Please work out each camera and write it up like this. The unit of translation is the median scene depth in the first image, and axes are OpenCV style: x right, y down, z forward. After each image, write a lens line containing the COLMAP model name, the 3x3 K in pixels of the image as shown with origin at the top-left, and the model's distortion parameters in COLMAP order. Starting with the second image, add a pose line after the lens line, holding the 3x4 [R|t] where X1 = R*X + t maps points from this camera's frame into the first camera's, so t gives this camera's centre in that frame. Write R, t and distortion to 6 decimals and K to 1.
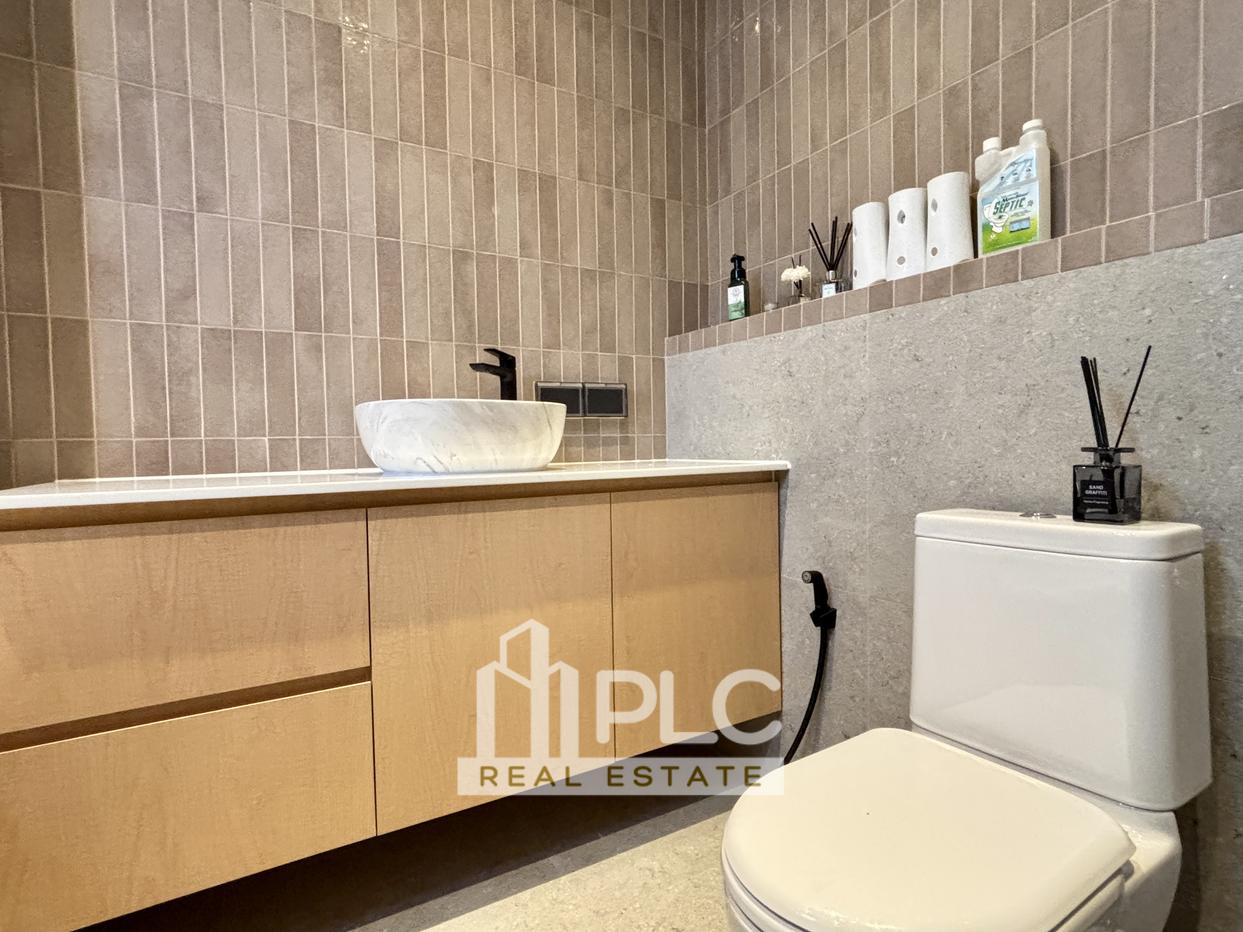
lens RADIAL K [[638.5, 0, 619.4], [0, 638.5, 473.0], [0, 0, 1]] dist [-0.013416, 0.003845]
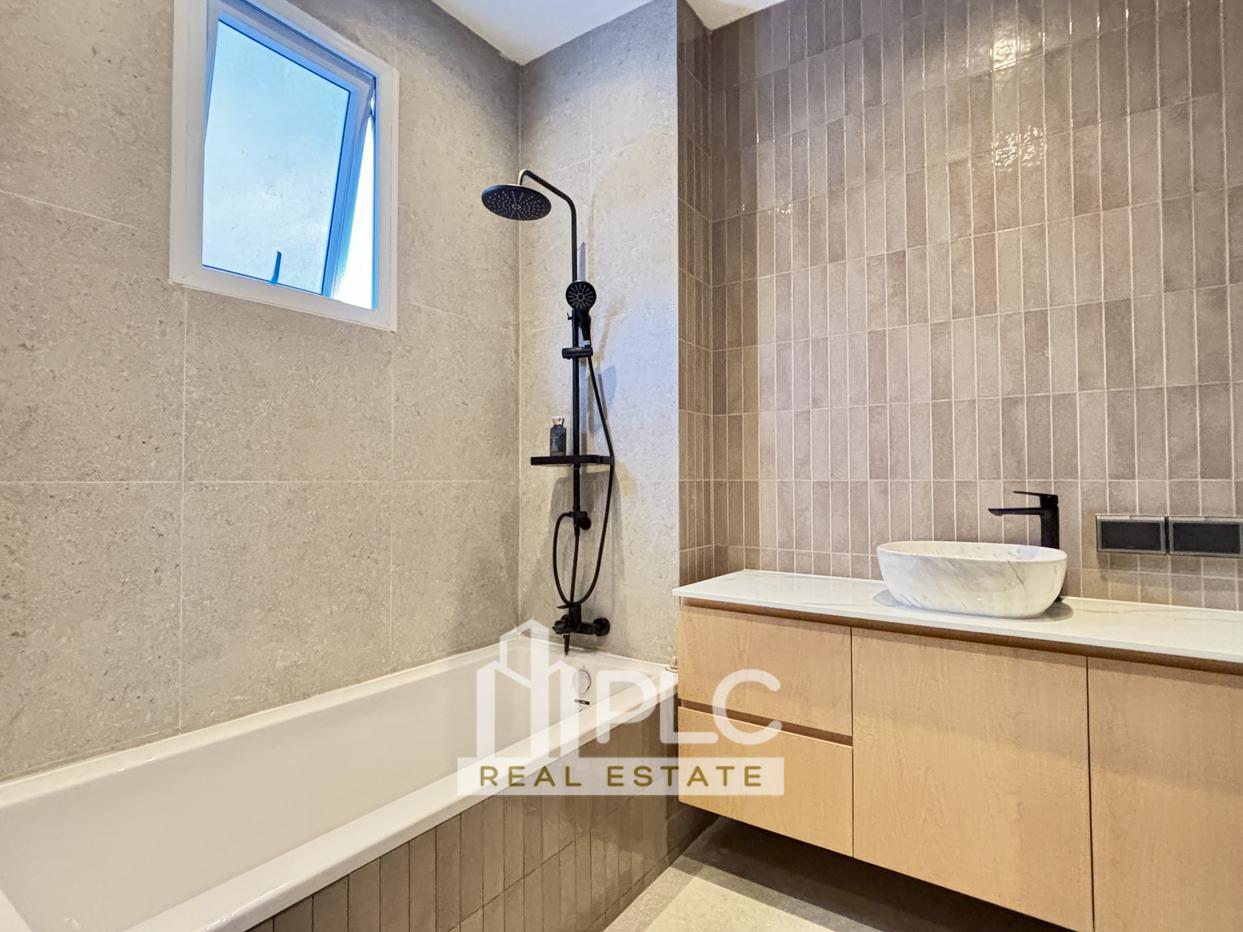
lens RADIAL K [[638.5, 0, 623.6], [0, 638.5, 466.2], [0, 0, 1]] dist [-0.013416, 0.003845]
pose [[0.412336, -0.000116, -0.911032, 0.508867], [-0.049021, 0.998548, -0.022315, -0.180195], [0.909712, 0.053861, 0.411731, -0.068448]]
